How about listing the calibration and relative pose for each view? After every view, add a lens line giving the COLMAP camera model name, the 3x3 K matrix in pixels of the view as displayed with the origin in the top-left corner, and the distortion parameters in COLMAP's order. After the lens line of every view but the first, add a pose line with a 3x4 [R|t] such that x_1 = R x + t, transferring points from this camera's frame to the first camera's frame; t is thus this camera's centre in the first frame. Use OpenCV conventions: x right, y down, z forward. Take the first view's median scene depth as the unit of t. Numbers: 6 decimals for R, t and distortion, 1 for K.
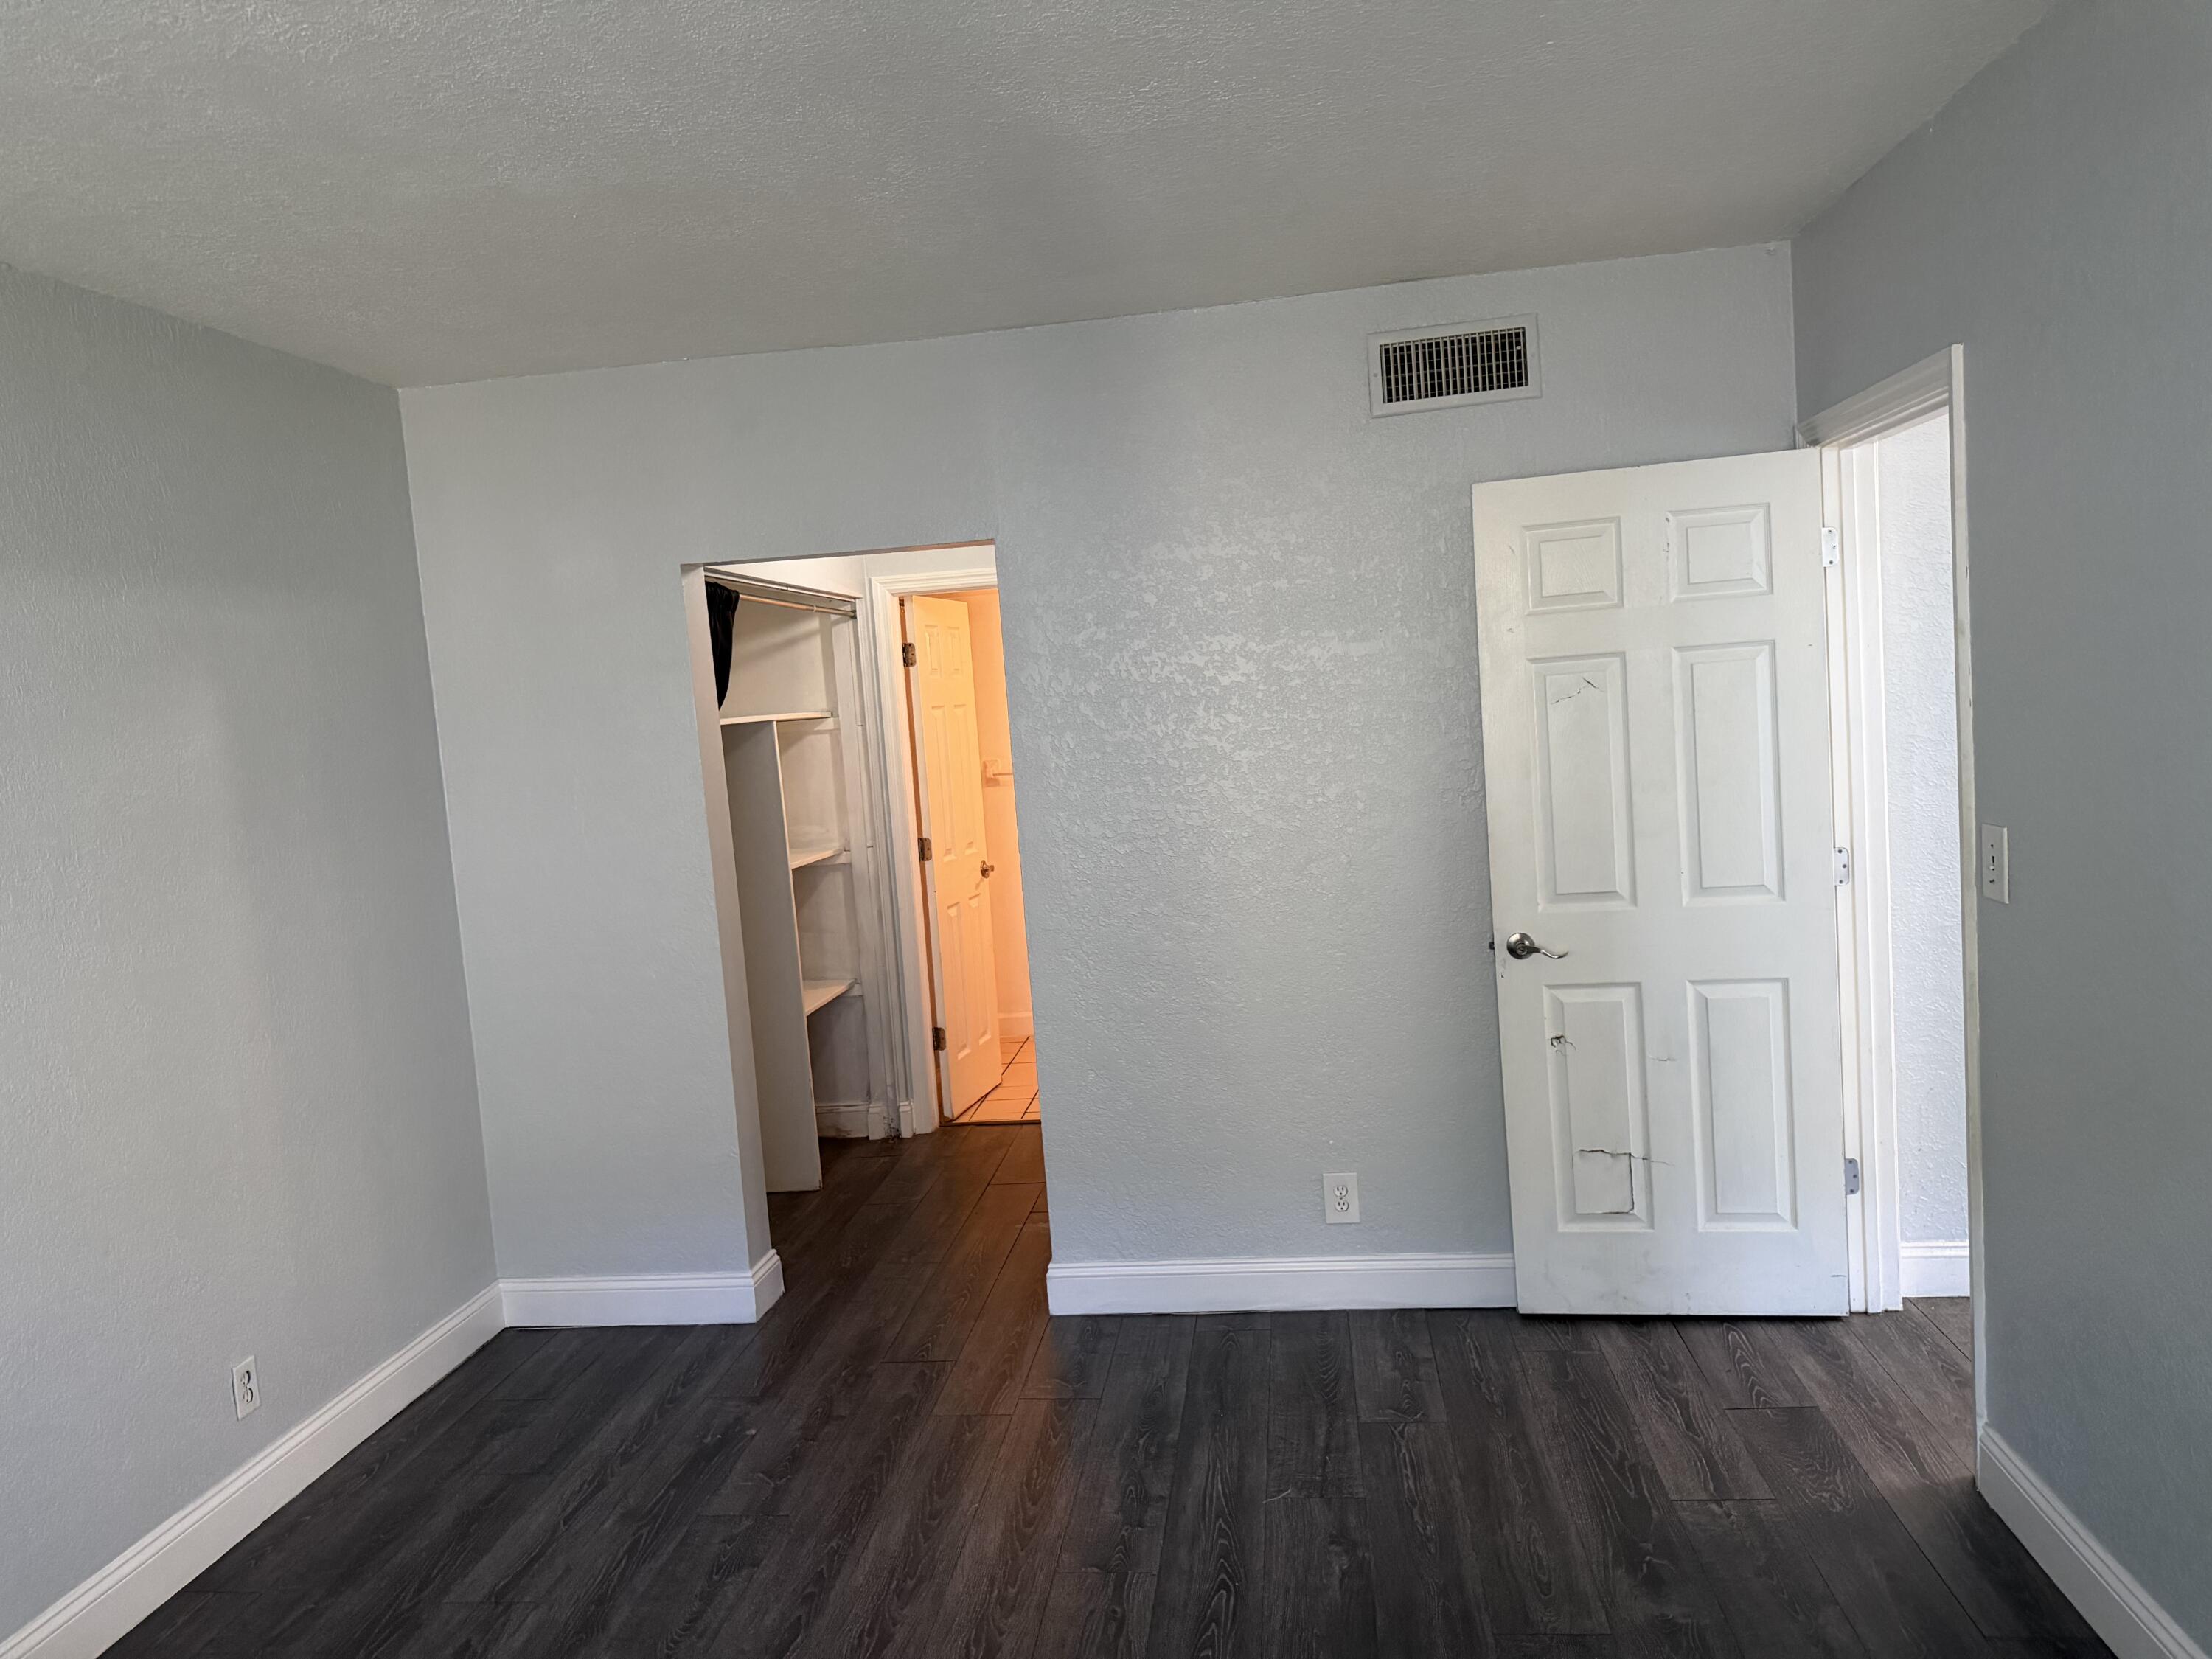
lens RADIAL K [[1558.6, 0, 1099.8], [0, 1558.6, 836.5], [0, 0, 1]] dist [0.134693, -0.241356]
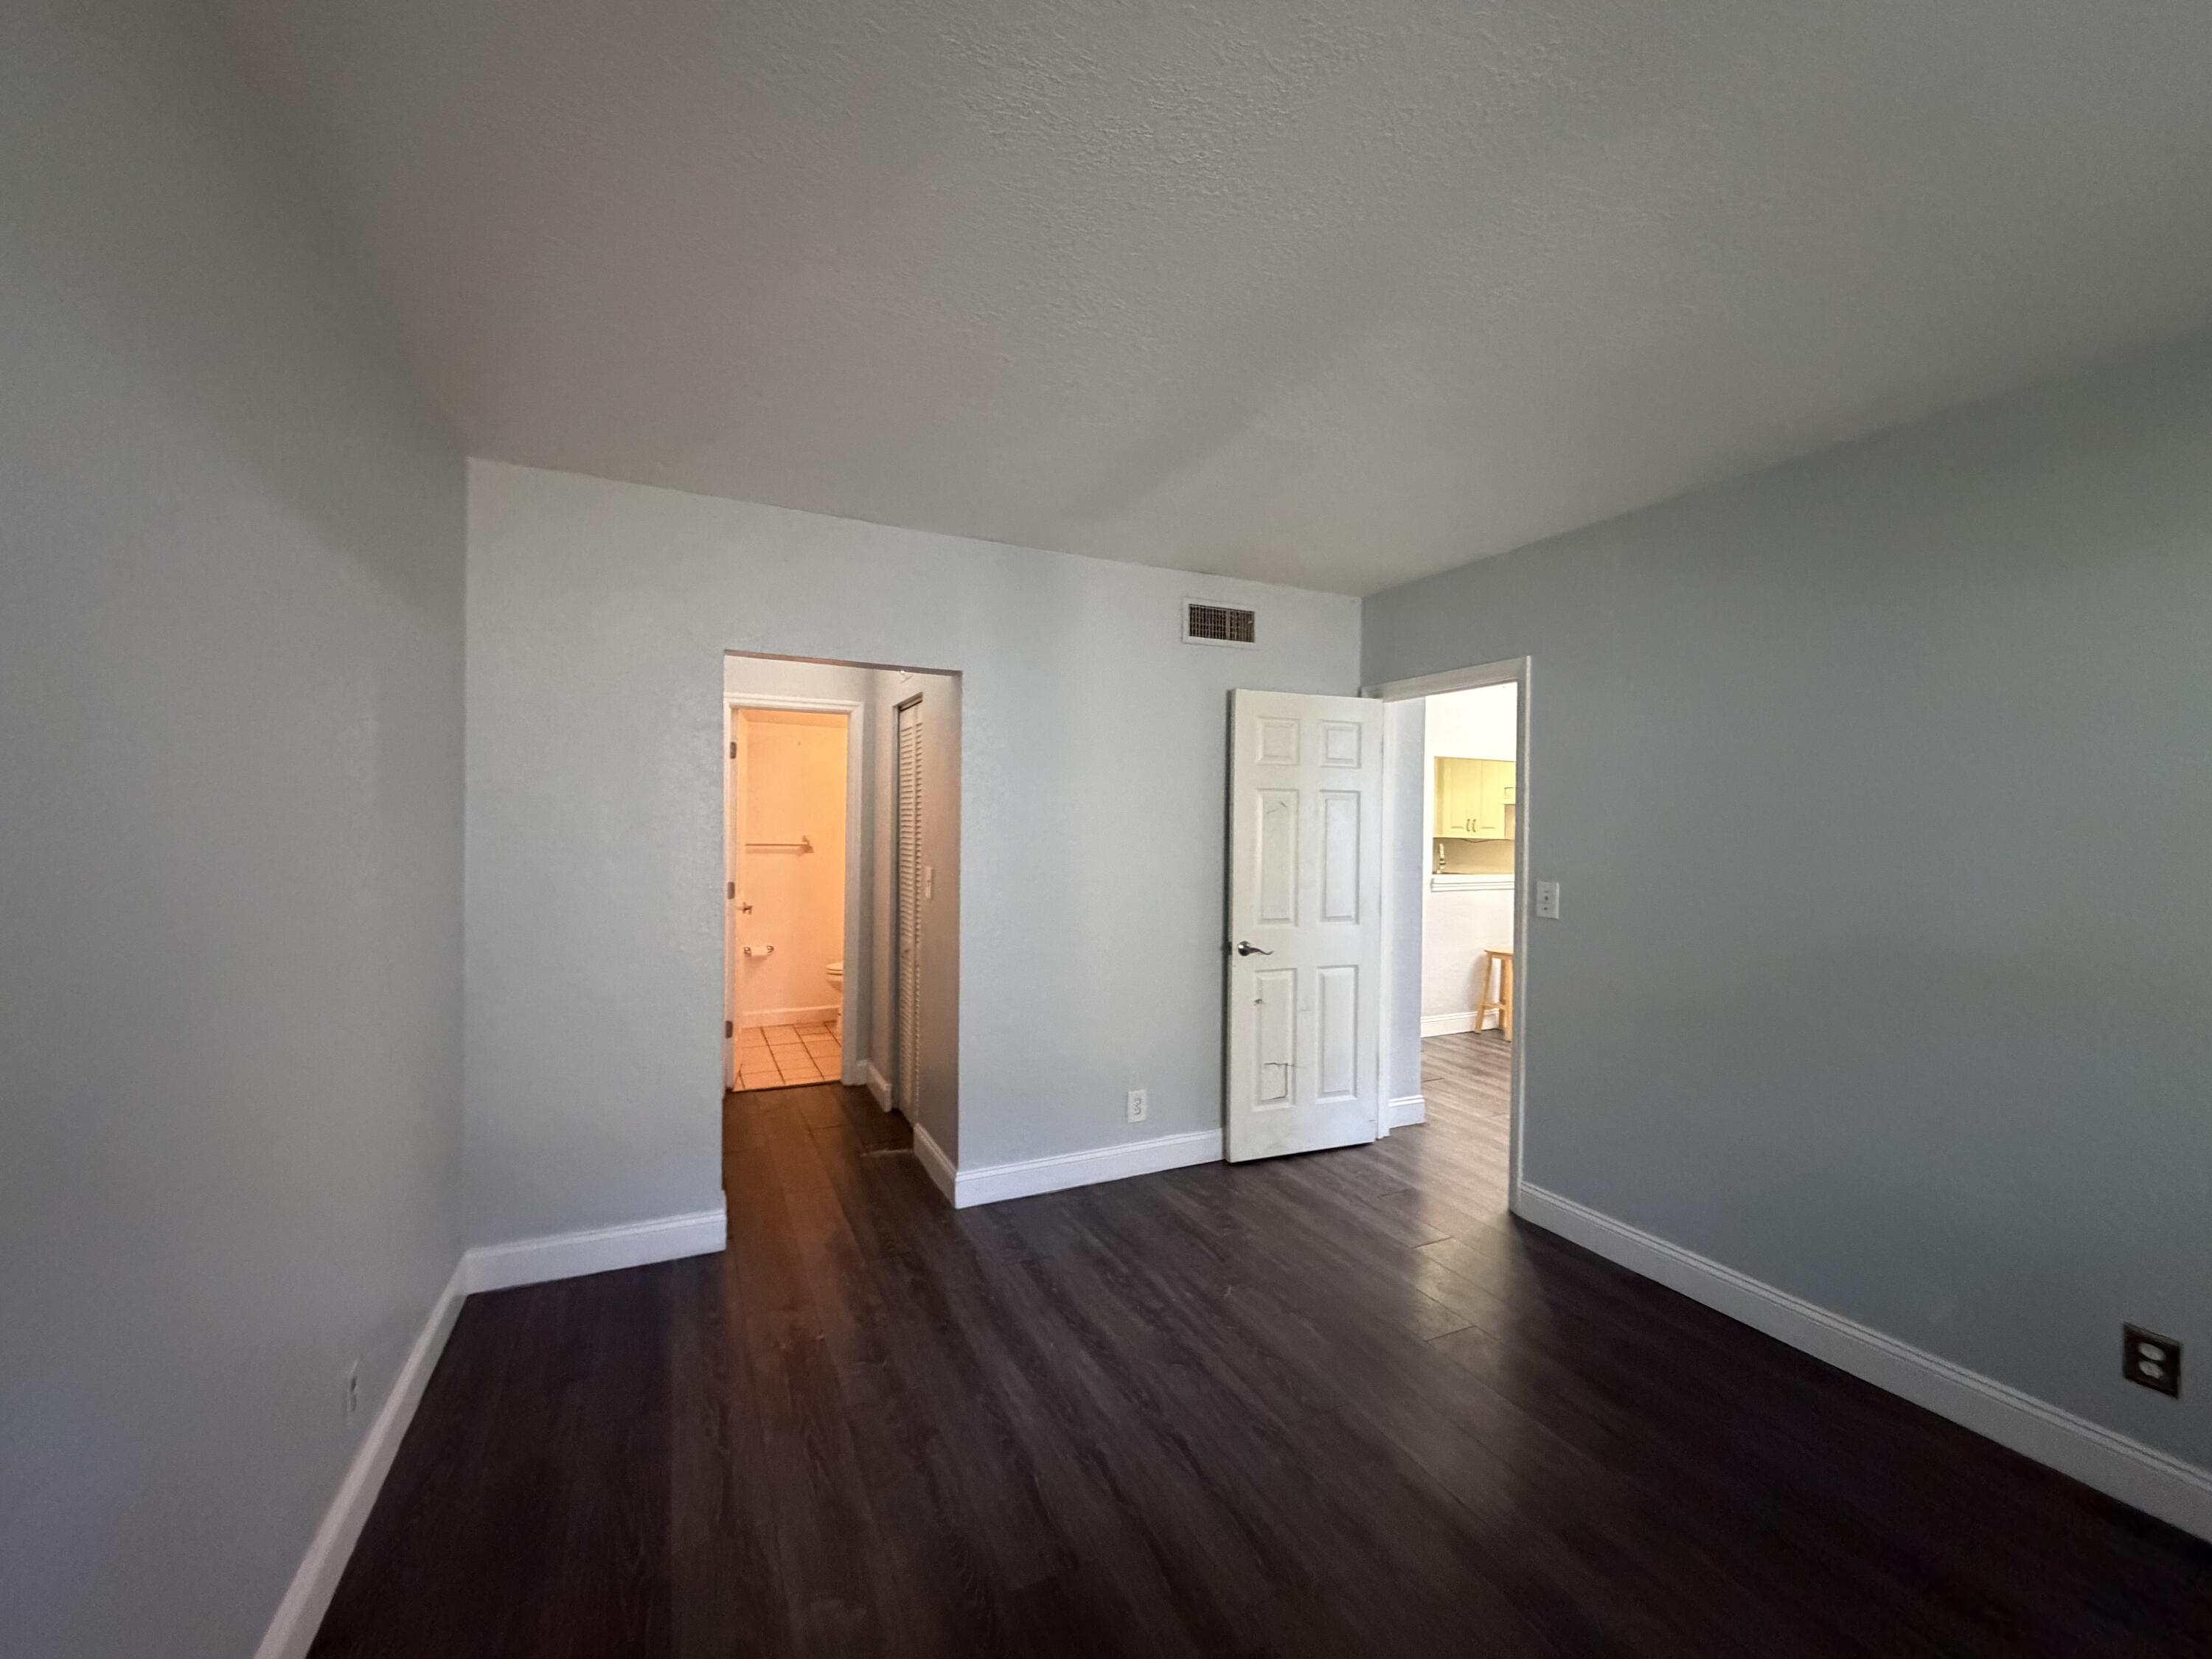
lens RADIAL K [[882.4, 0, 1106.0], [0, 882.4, 829.5], [0, 0, 1]] dist [0.000819, -0.000039]
pose [[0.834025, 0.080906, 0.545762, -0.418382], [-0.025118, 0.993732, -0.108930, 0.049097], [-0.551154, 0.077141, 0.830830, 0.253020]]
